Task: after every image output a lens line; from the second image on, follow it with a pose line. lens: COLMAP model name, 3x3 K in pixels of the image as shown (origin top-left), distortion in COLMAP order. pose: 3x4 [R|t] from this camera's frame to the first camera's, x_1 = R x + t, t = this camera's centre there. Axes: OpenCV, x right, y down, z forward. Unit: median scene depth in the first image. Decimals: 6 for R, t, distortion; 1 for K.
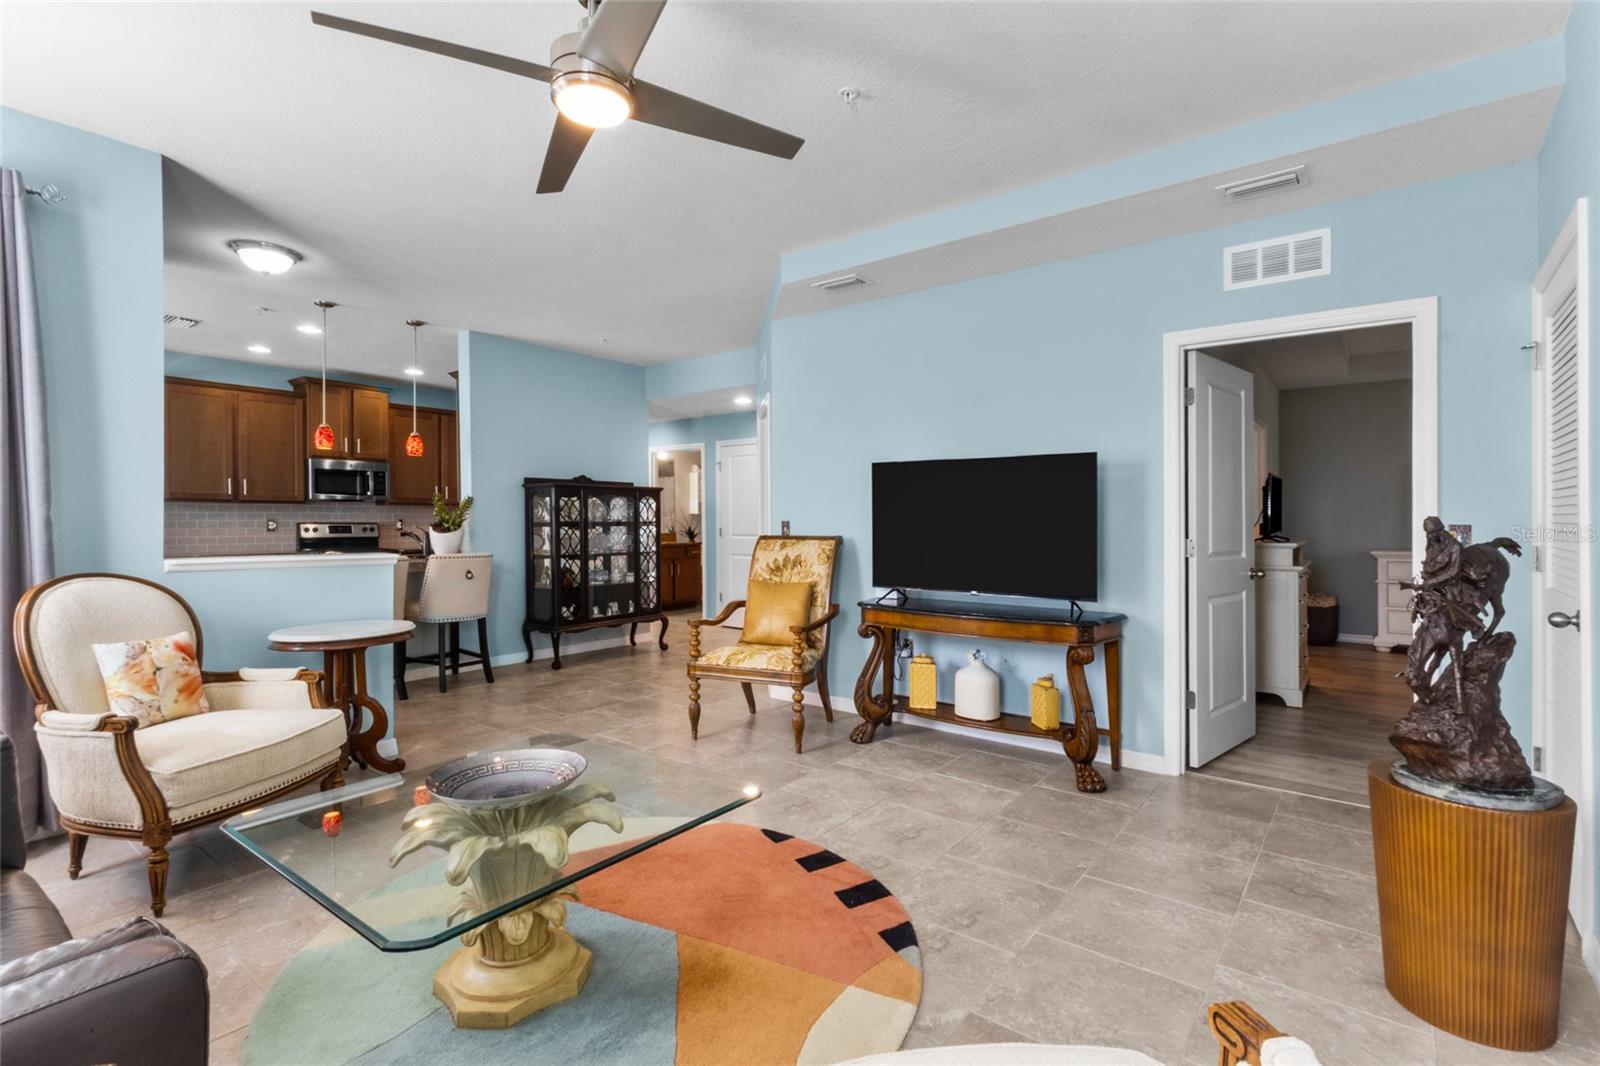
lens RADIAL K [[742.8, 0, 801.1], [0, 742.8, 533.3], [0, 0, 1]] dist [0.006288, -0.000449]
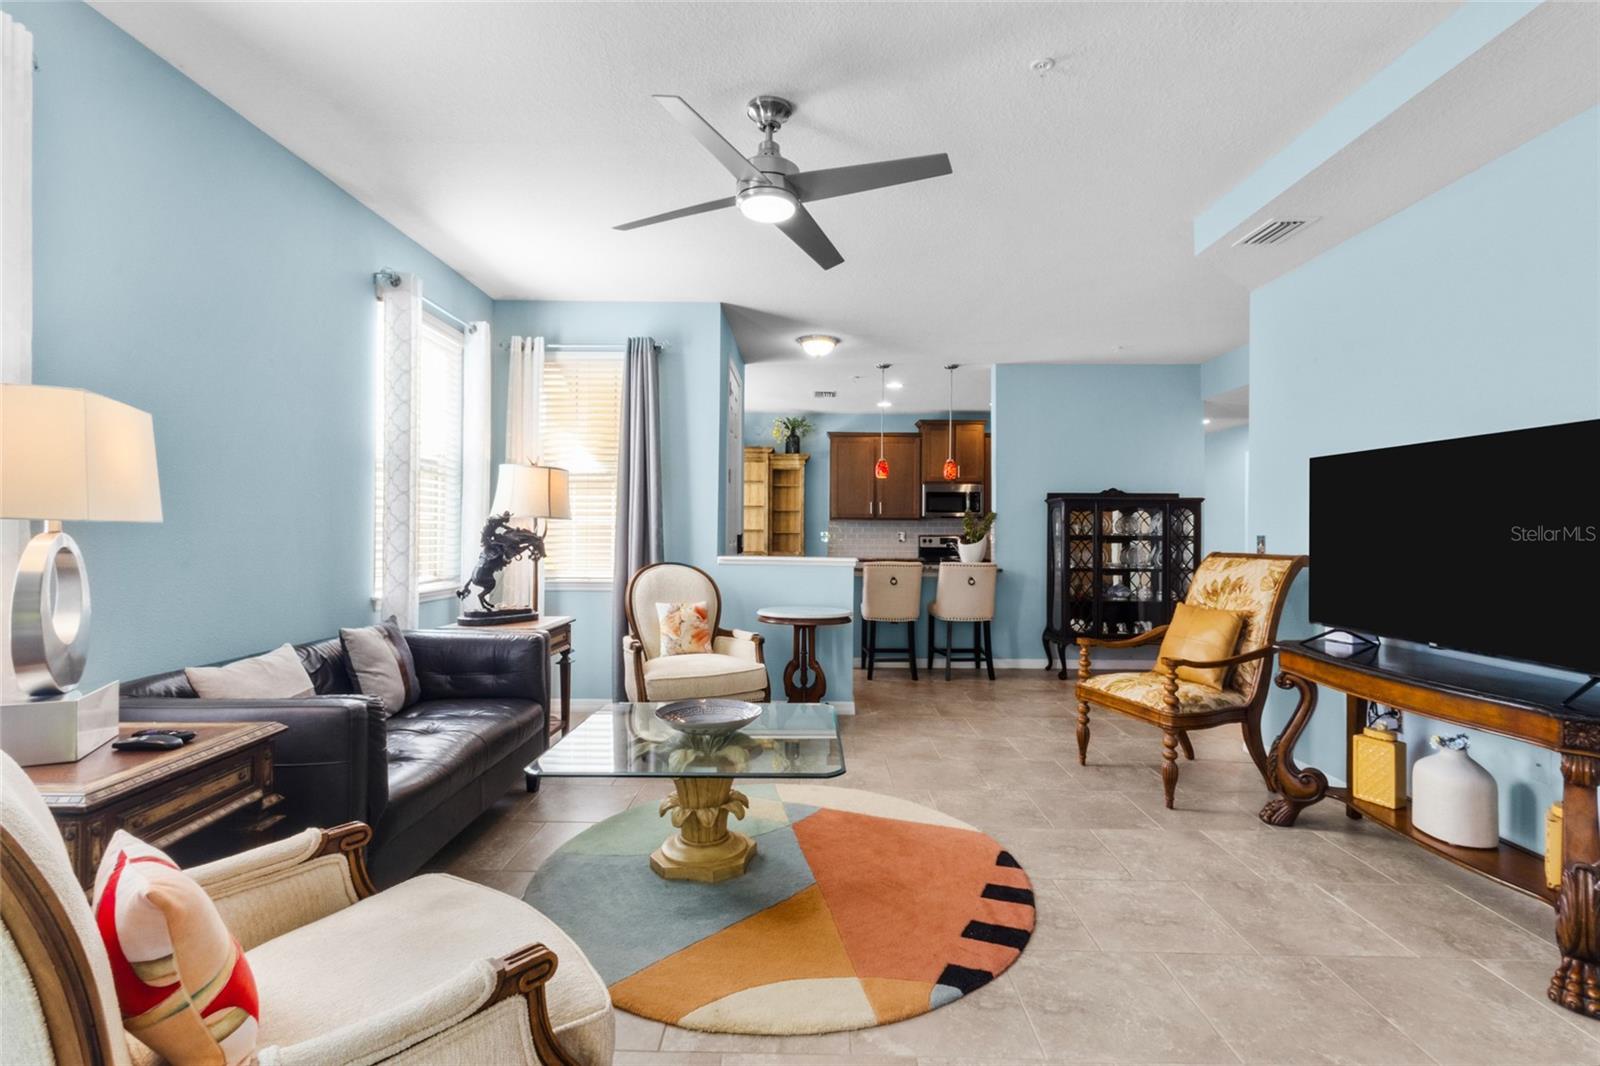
lens RADIAL K [[742.8, 0, 802.2], [0, 742.8, 542.5], [0, 0, 1]] dist [0.006288, -0.000449]
pose [[0.602752, 0.013444, -0.797815, 0.300458], [-0.019865, 0.999801, 0.001840, -0.000429], [0.797681, 0.014740, 0.602899, 0.107516]]
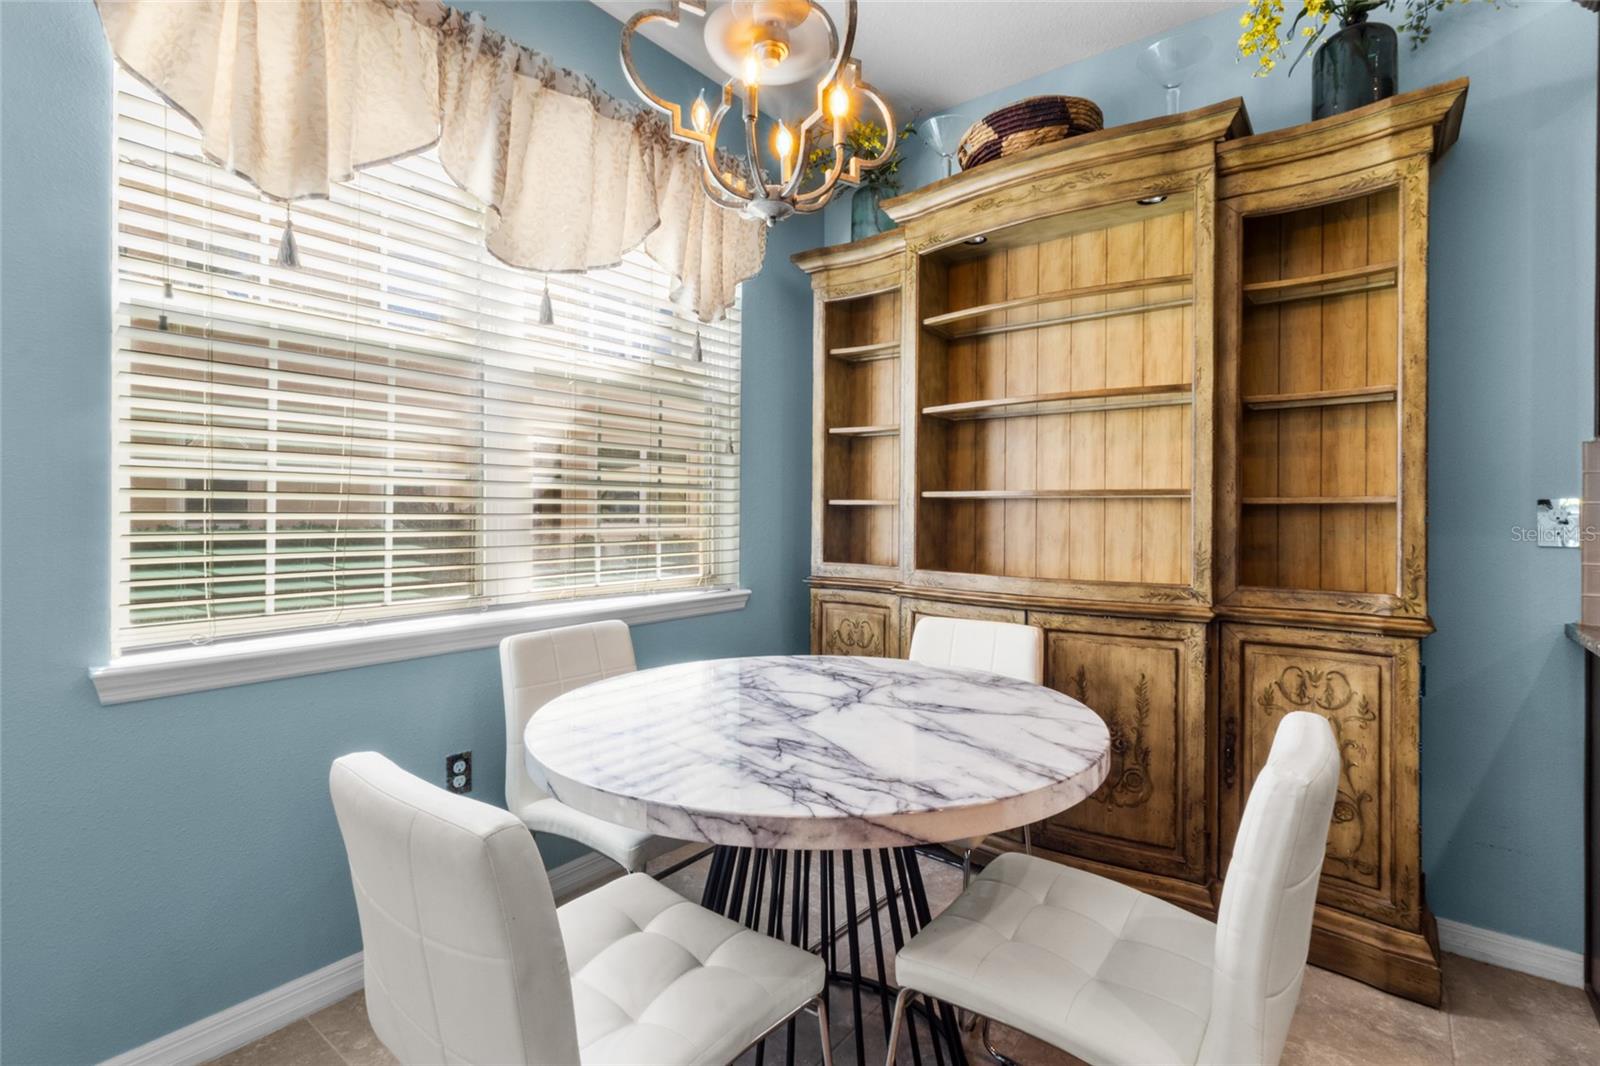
lens RADIAL K [[742.8, 0, 794.9], [0, 742.8, 513.0], [0, 0, 1]] dist [0.006288, -0.000449]
pose [[-0.014524, -0.000422, -0.999894, -0.729250], [-0.021659, 0.999765, -0.000108, -0.008441], [0.999660, 0.021655, -0.014529, 0.867857]]
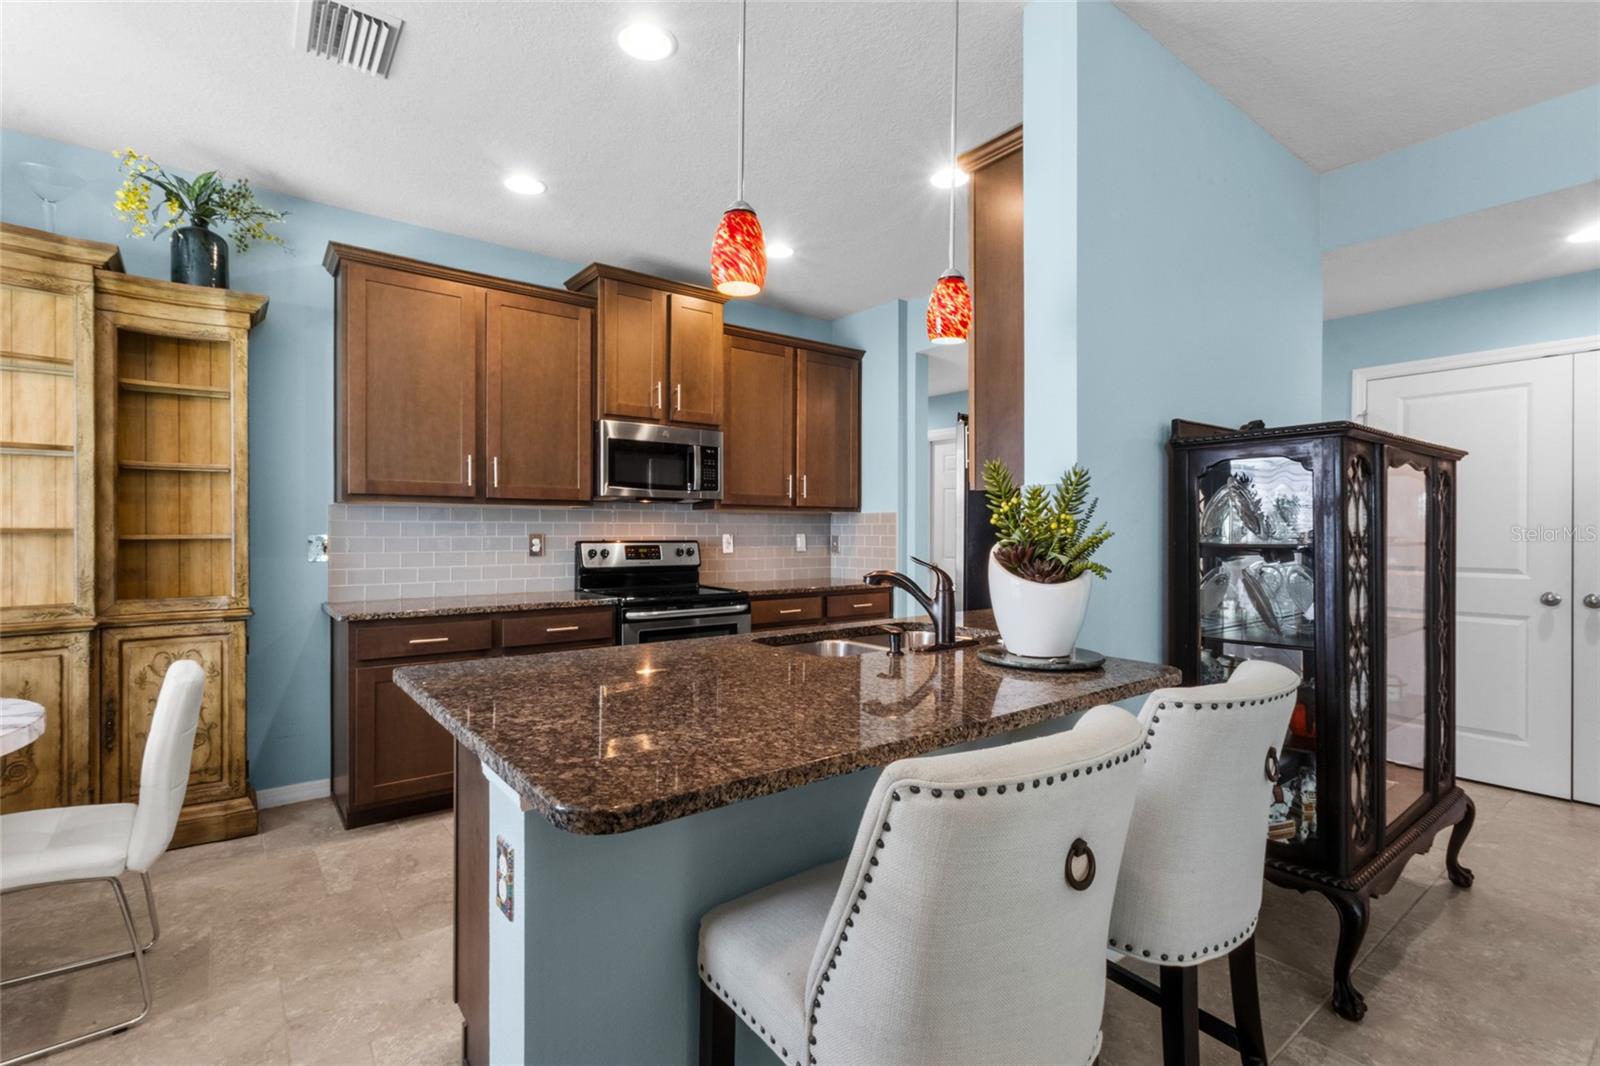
lens RADIAL K [[742.8, 0, 802.4], [0, 742.8, 535.2], [0, 0, 1]] dist [0.006288, -0.000449]
pose [[0.968928, 0.001261, -0.247340, -0.526154], [-0.004385, 0.999917, -0.012081, -0.017005], [0.247304, 0.012791, 0.968853, 0.706288]]
